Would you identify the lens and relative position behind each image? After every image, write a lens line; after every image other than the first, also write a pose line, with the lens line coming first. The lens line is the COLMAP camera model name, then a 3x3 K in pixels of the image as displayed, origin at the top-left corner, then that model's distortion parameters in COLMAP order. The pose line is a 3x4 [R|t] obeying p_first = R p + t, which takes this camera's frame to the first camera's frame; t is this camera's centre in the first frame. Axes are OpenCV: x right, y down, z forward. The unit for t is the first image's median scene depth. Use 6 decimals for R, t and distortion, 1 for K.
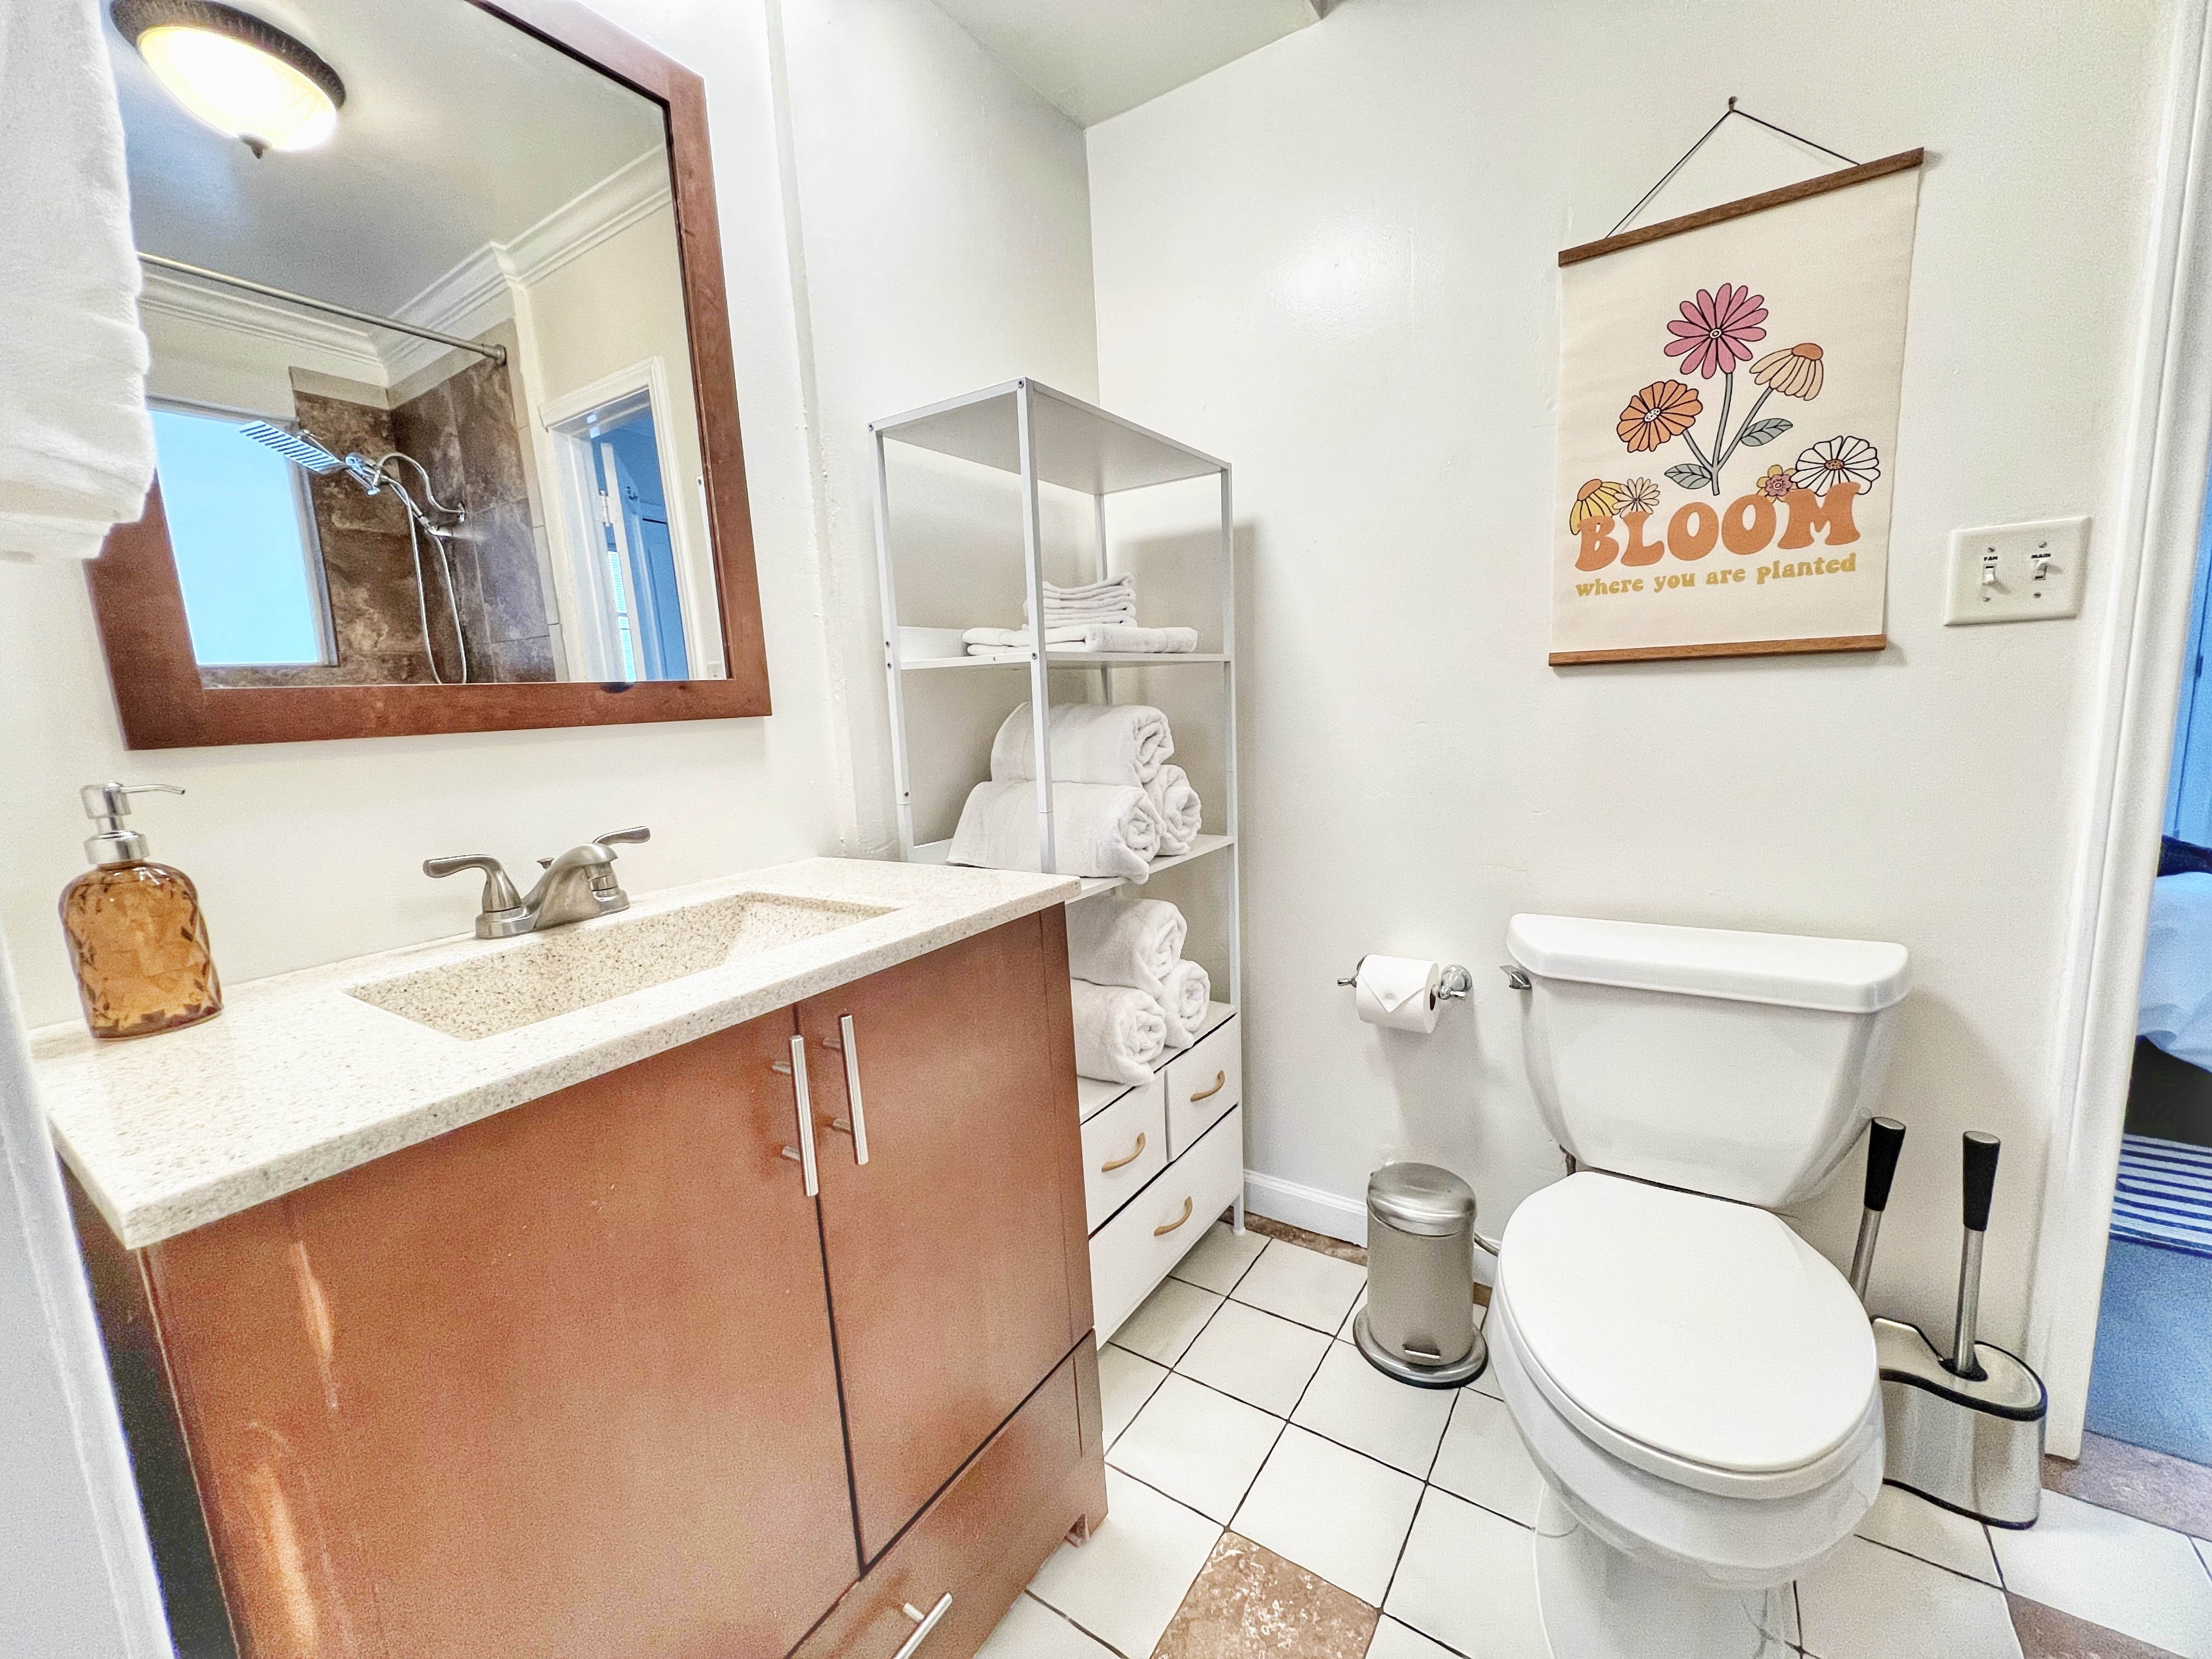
lens RADIAL K [[893.0, 0, 1100.6], [0, 893.0, 829.2], [0, 0, 1]] dist [0.001907, -0.000406]
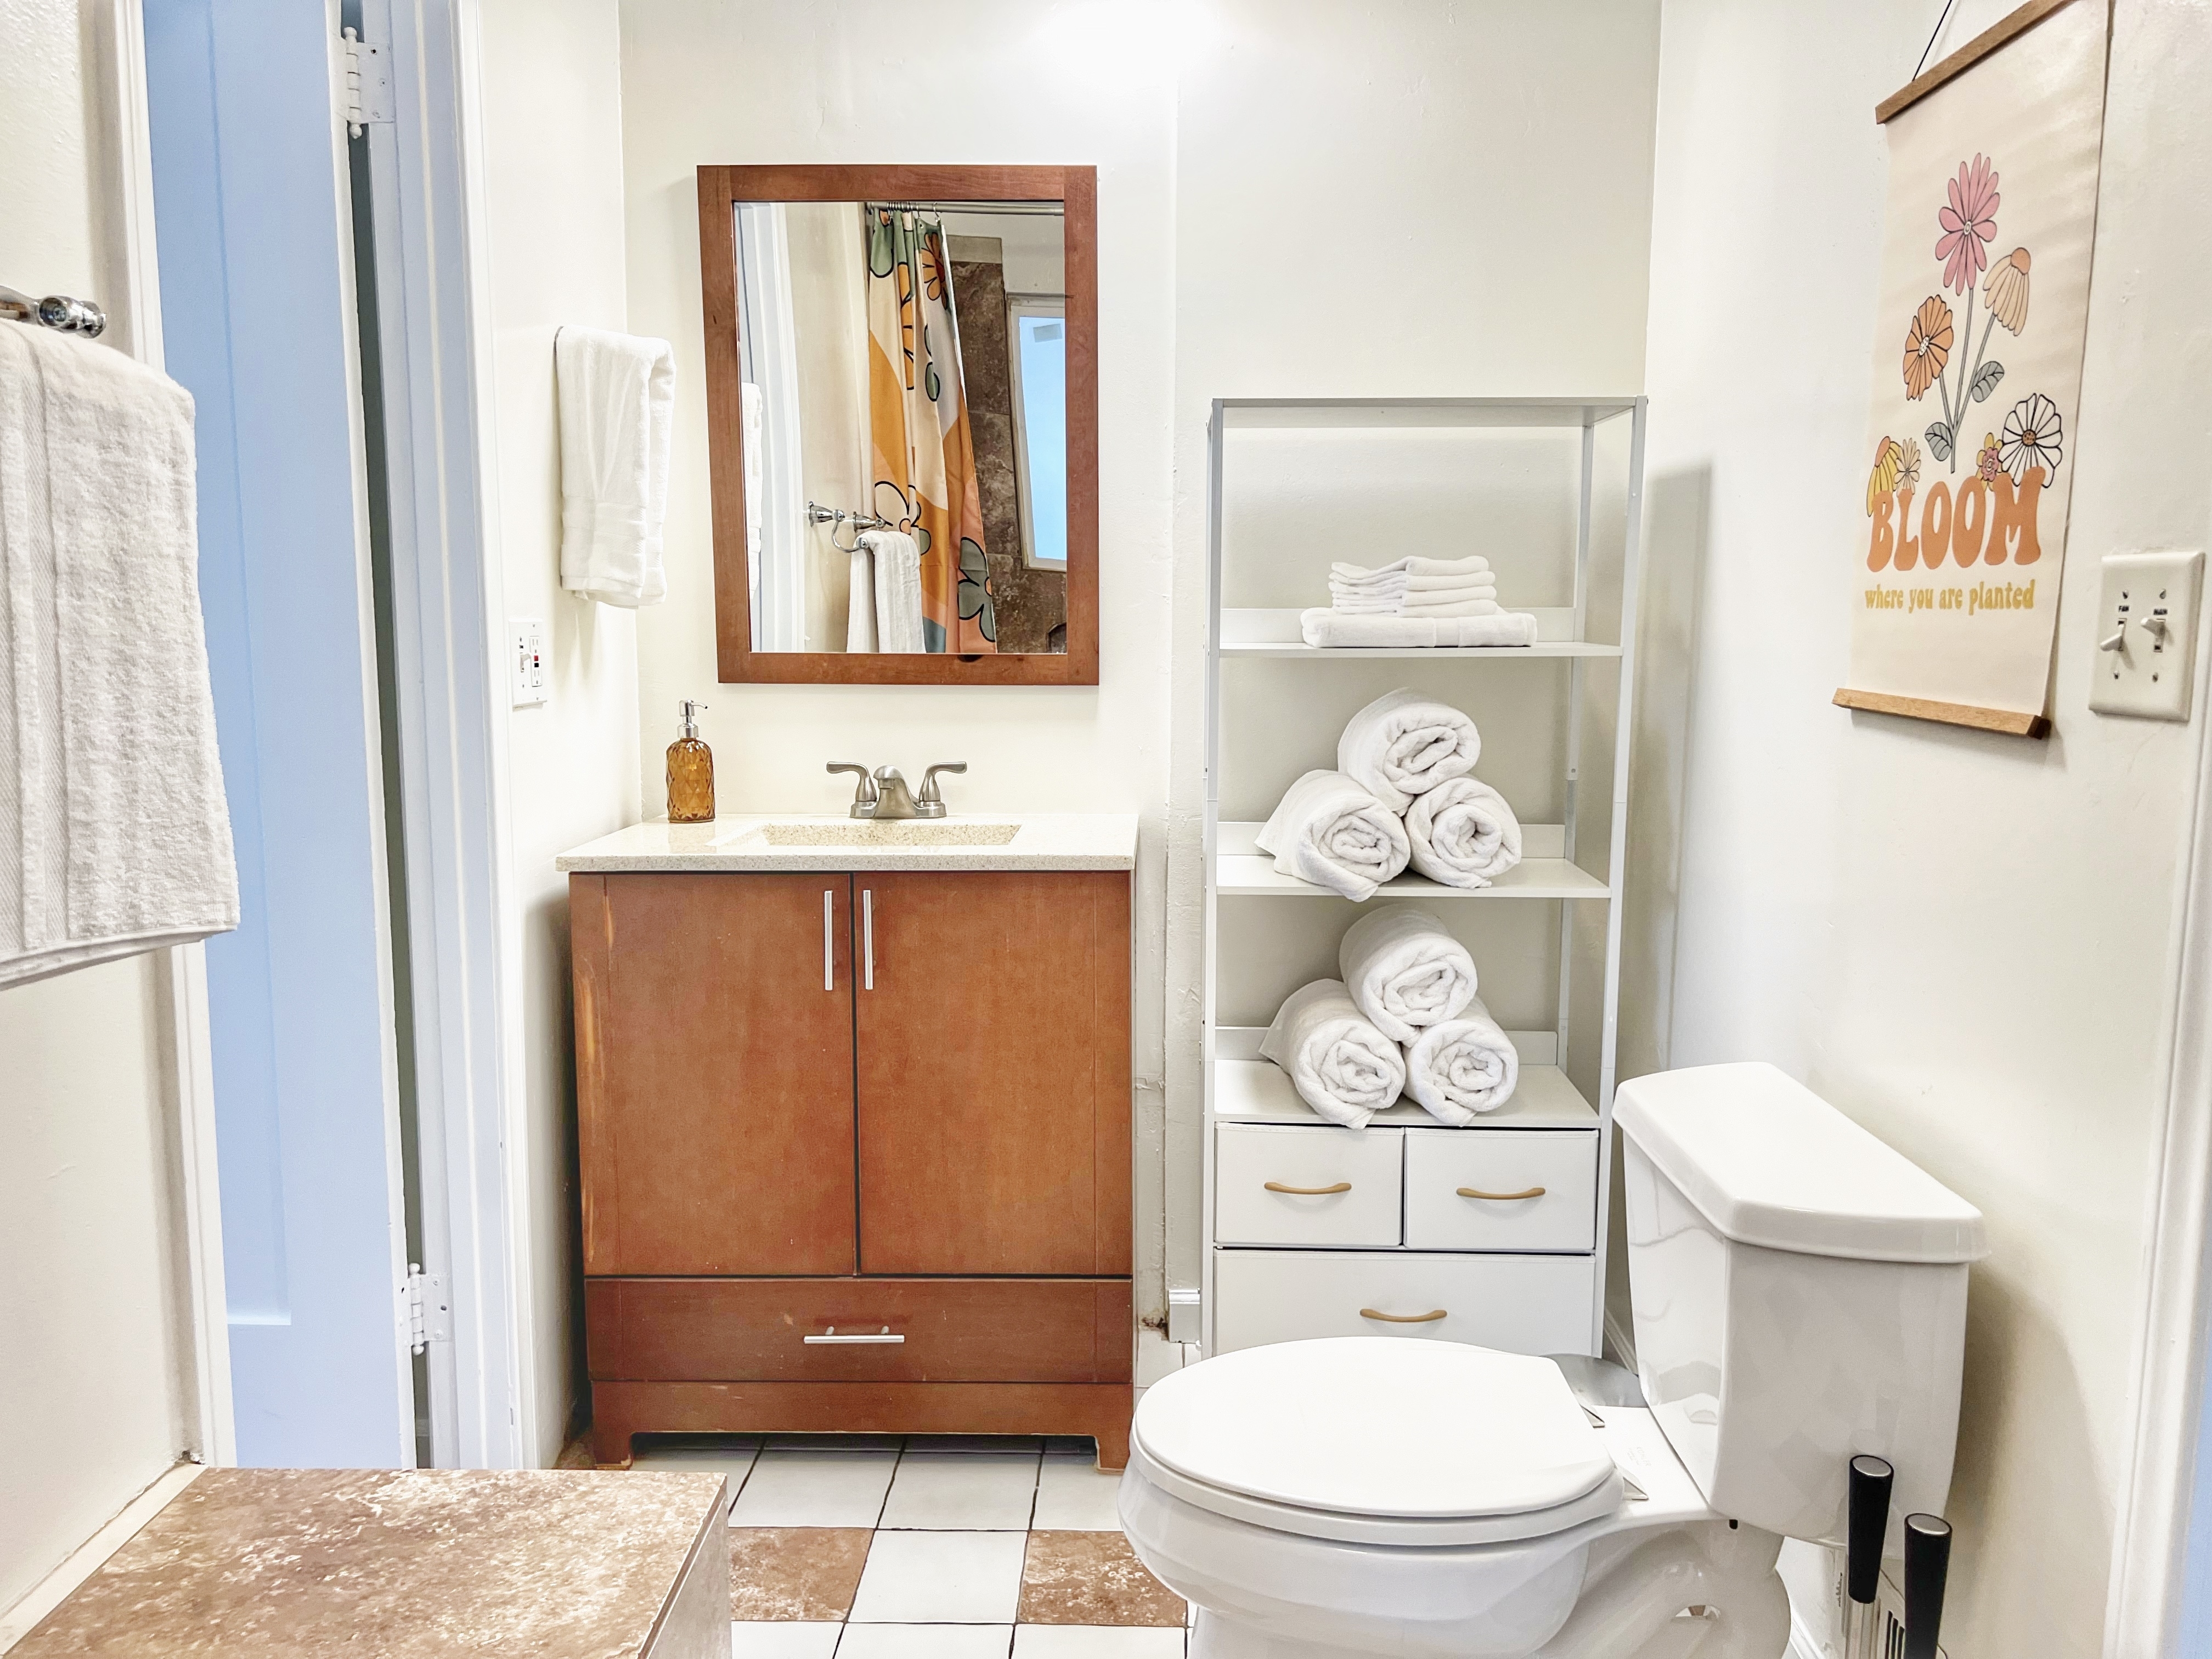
lens RADIAL K [[1659.4, 0, 1100.6], [0, 1659.4, 820.6], [0, 0, 1]] dist [0.056800, -0.070710]
pose [[0.530252, 0.156754, -0.833223, 1.419157], [-0.152970, 0.984320, 0.087831, -0.139591], [0.833926, 0.080886, 0.545916, -0.153729]]
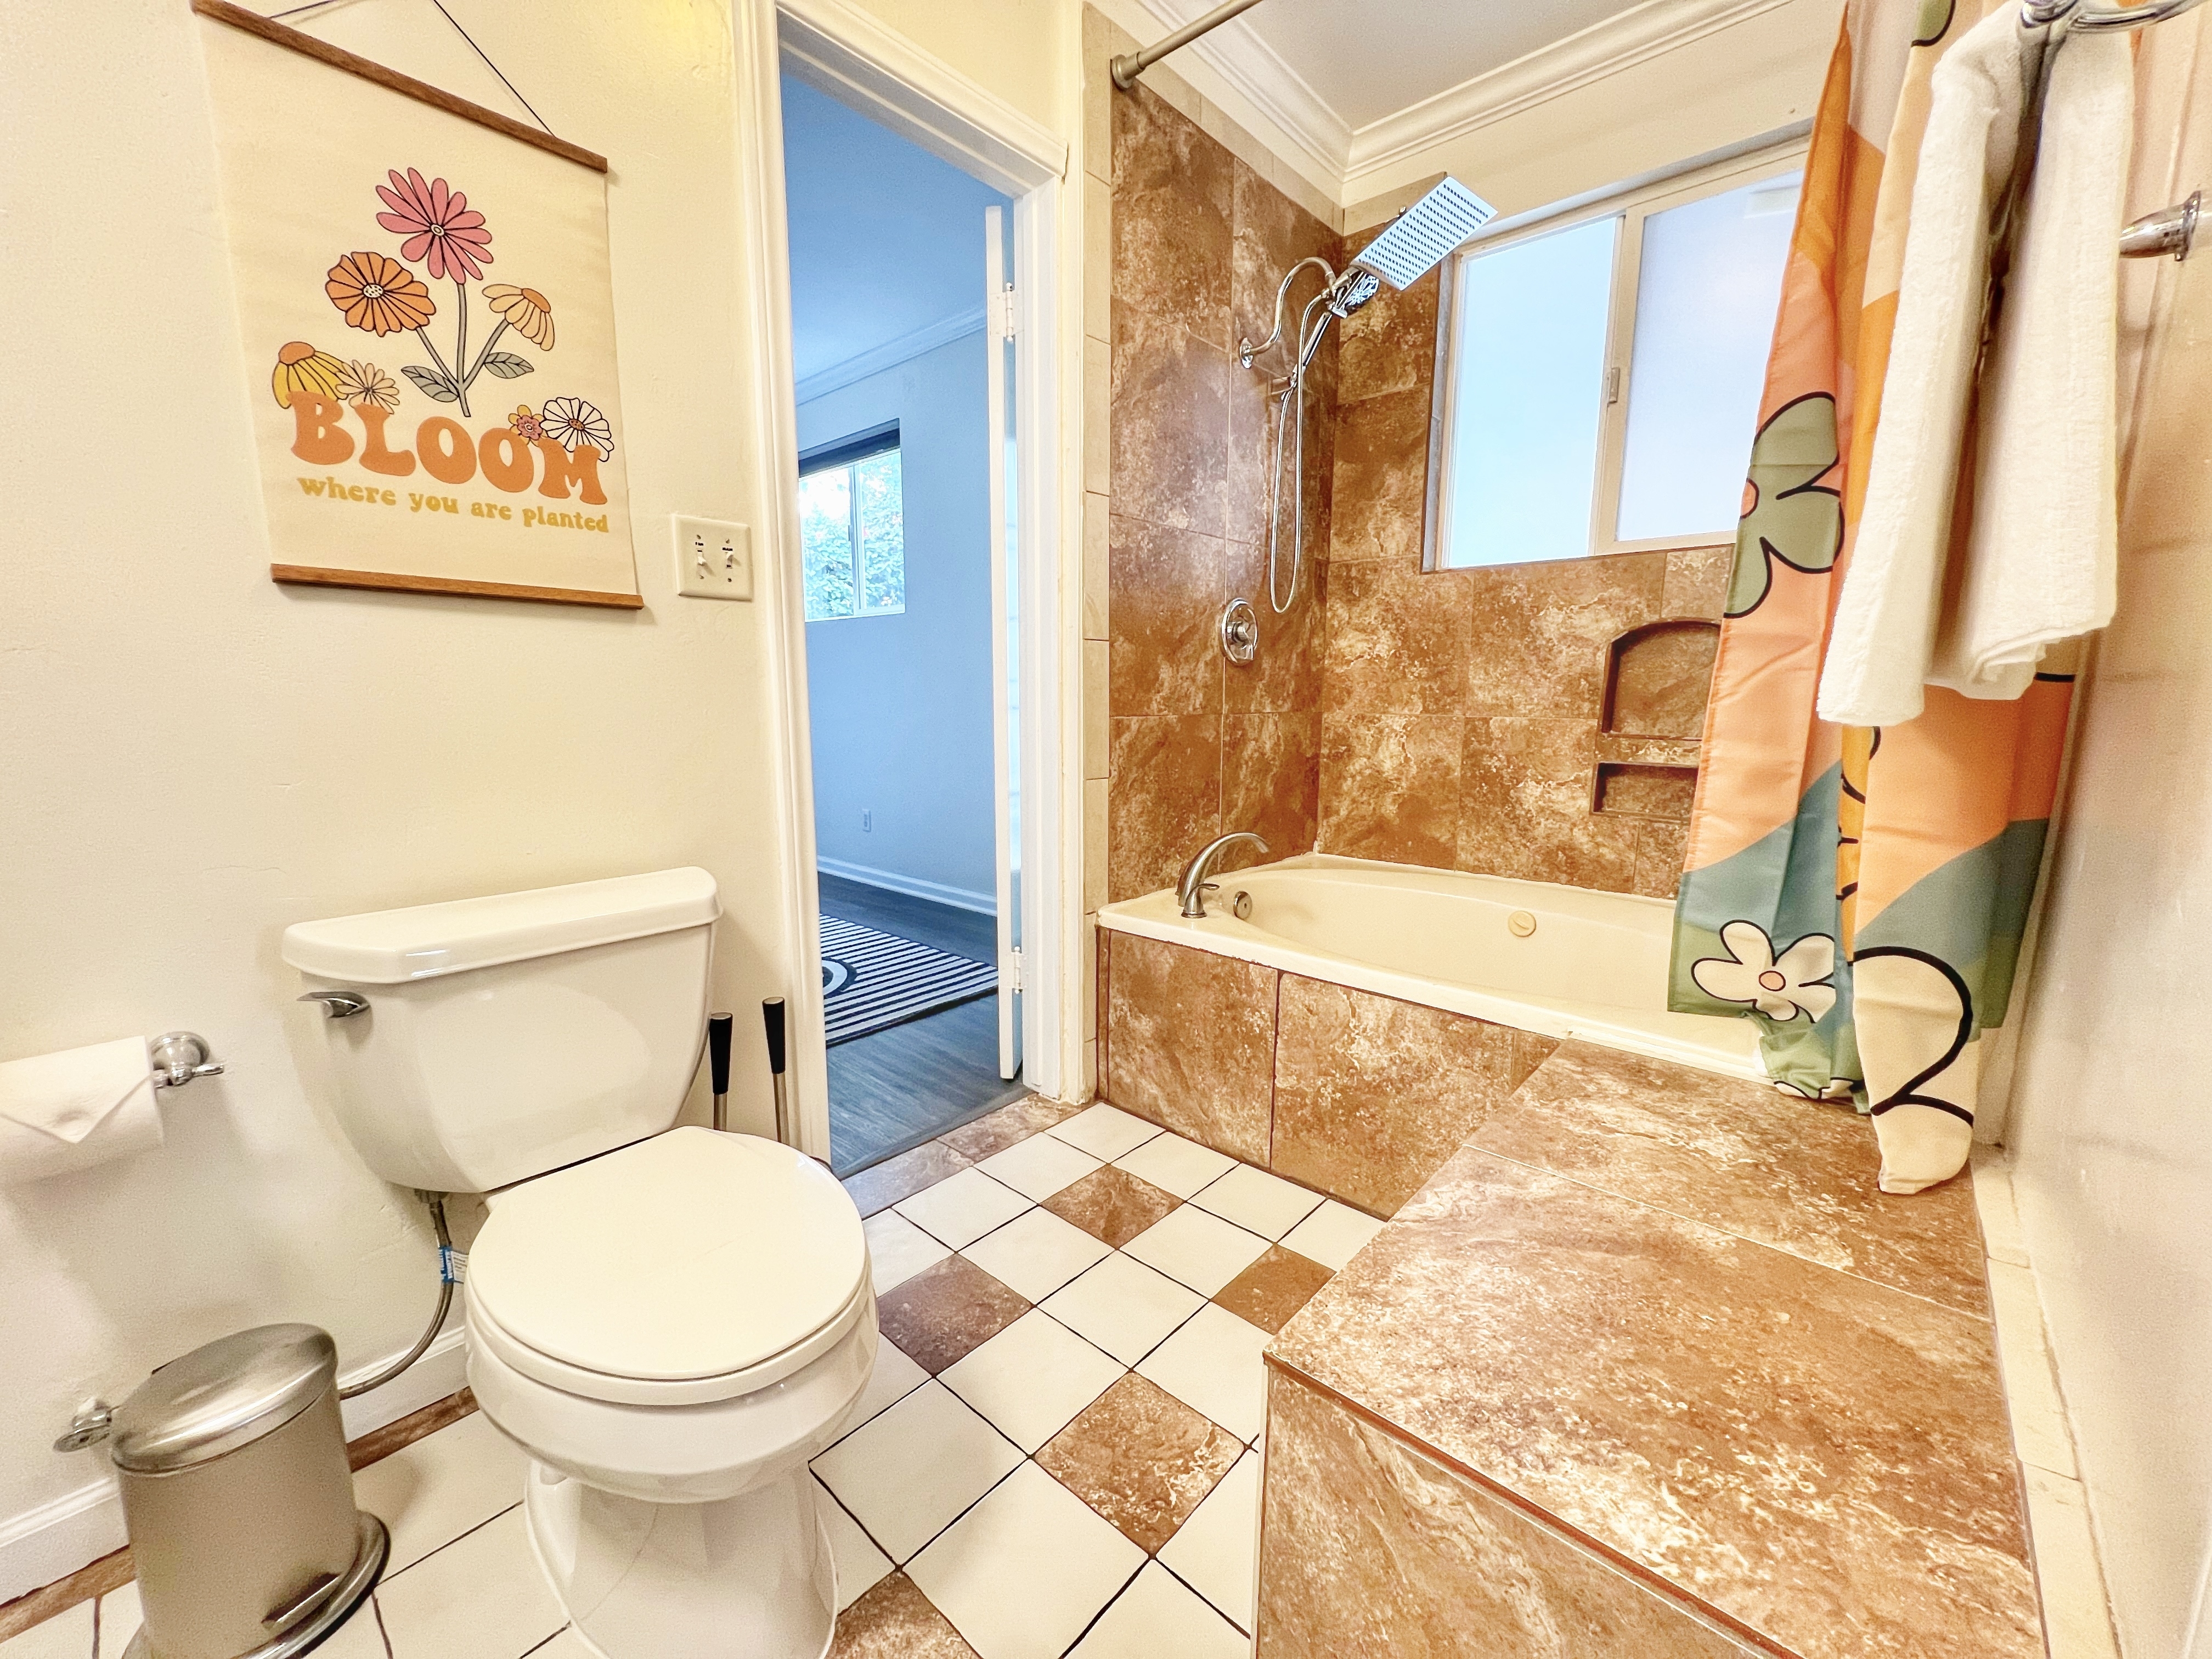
lens RADIAL K [[893.0, 0, 1113.0], [0, 893.0, 831.4], [0, 0, 1]] dist [0.001907, -0.000406]
pose [[0.130034, -0.105633, 0.985867, -0.169606], [0.130108, 0.987529, 0.088650, 0.048694], [-0.982936, 0.116741, 0.142156, 0.274883]]
